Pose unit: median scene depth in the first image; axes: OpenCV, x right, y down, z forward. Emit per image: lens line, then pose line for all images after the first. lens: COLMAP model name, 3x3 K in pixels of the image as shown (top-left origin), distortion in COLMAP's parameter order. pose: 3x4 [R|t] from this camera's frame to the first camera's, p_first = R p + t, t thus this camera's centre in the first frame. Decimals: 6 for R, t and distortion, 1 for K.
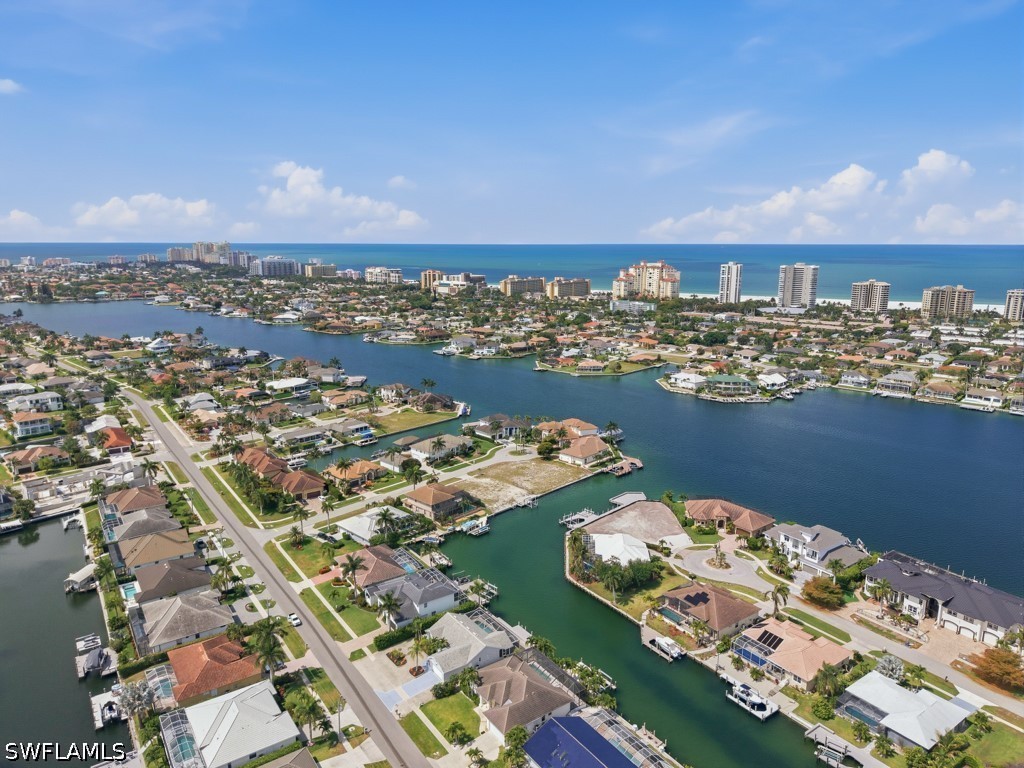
lens RADIAL K [[694.5, 0, 508.0], [0, 694.5, 385.1], [0, 0, 1]] dist [0.012223, -0.012526]
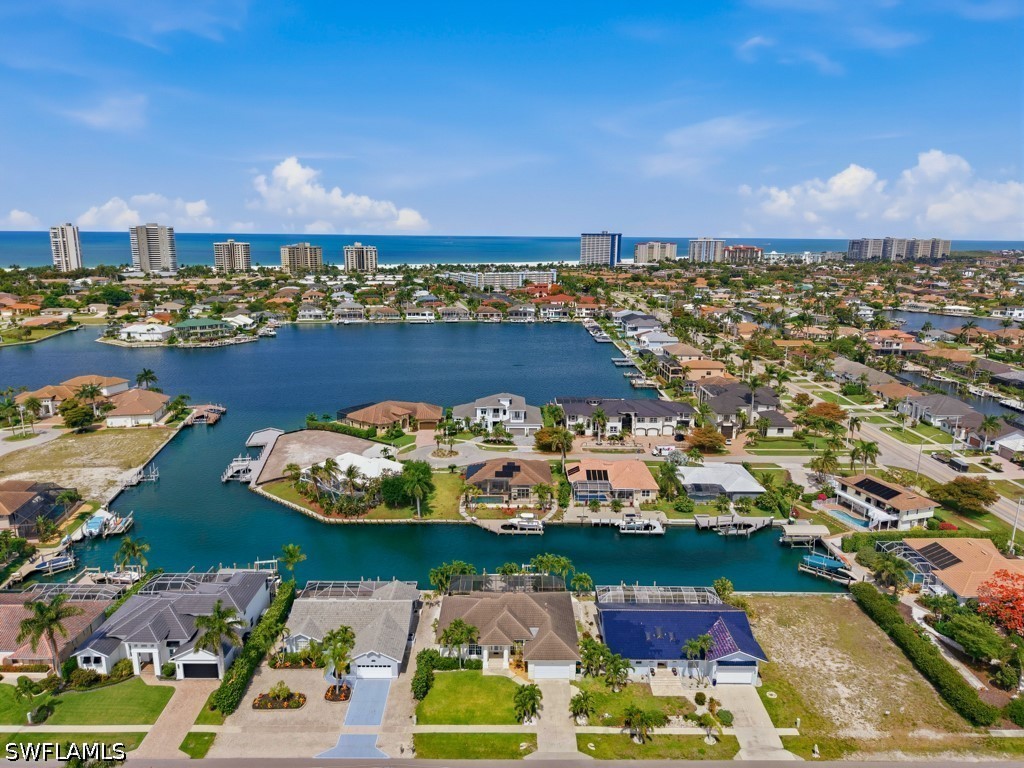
lens RADIAL K [[694.5, 0, 515.6], [0, 694.5, 382.9], [0, 0, 1]] dist [0.012223, -0.012526]
pose [[0.554470, -0.168049, 0.815060, -0.332688], [0.164549, 0.982202, 0.090571, 0.091207], [-0.815773, 0.083899, 0.572254, 0.368924]]
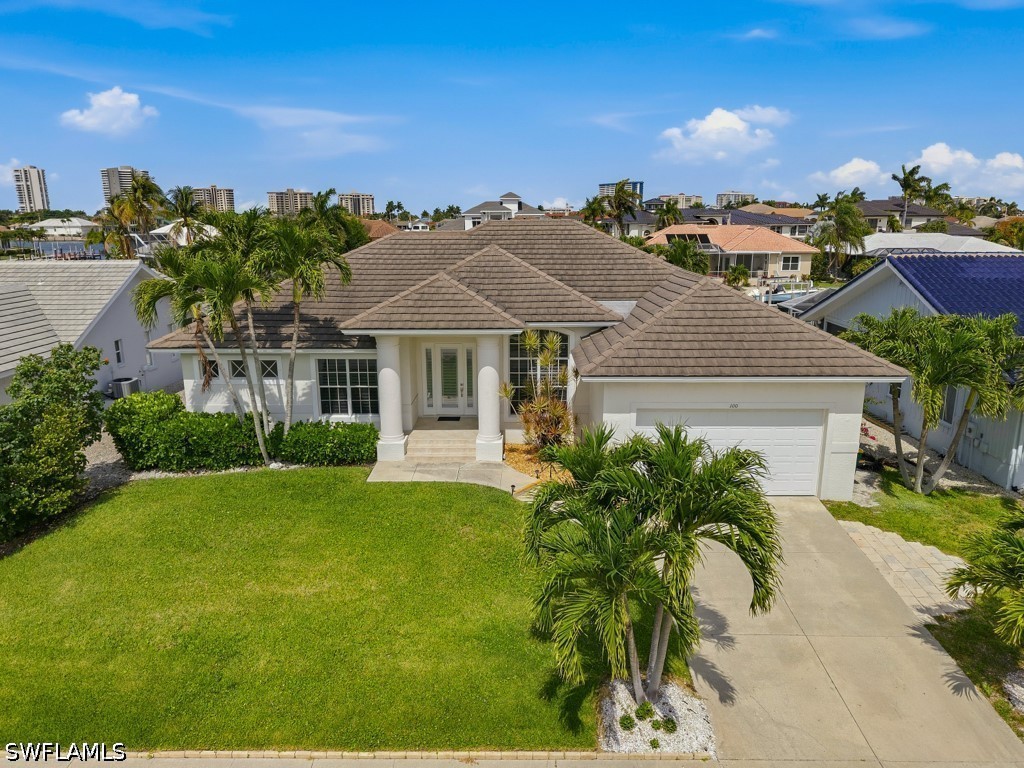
lens RADIAL K [[694.5, 0, 511.8], [0, 694.5, 384.7], [0, 0, 1]] dist [0.012223, -0.012526]
pose [[0.572111, -0.179721, 0.800243, -0.085174], [0.174049, 0.980078, 0.095677, 0.282778], [-0.801496, 0.084543, 0.591994, 0.576891]]
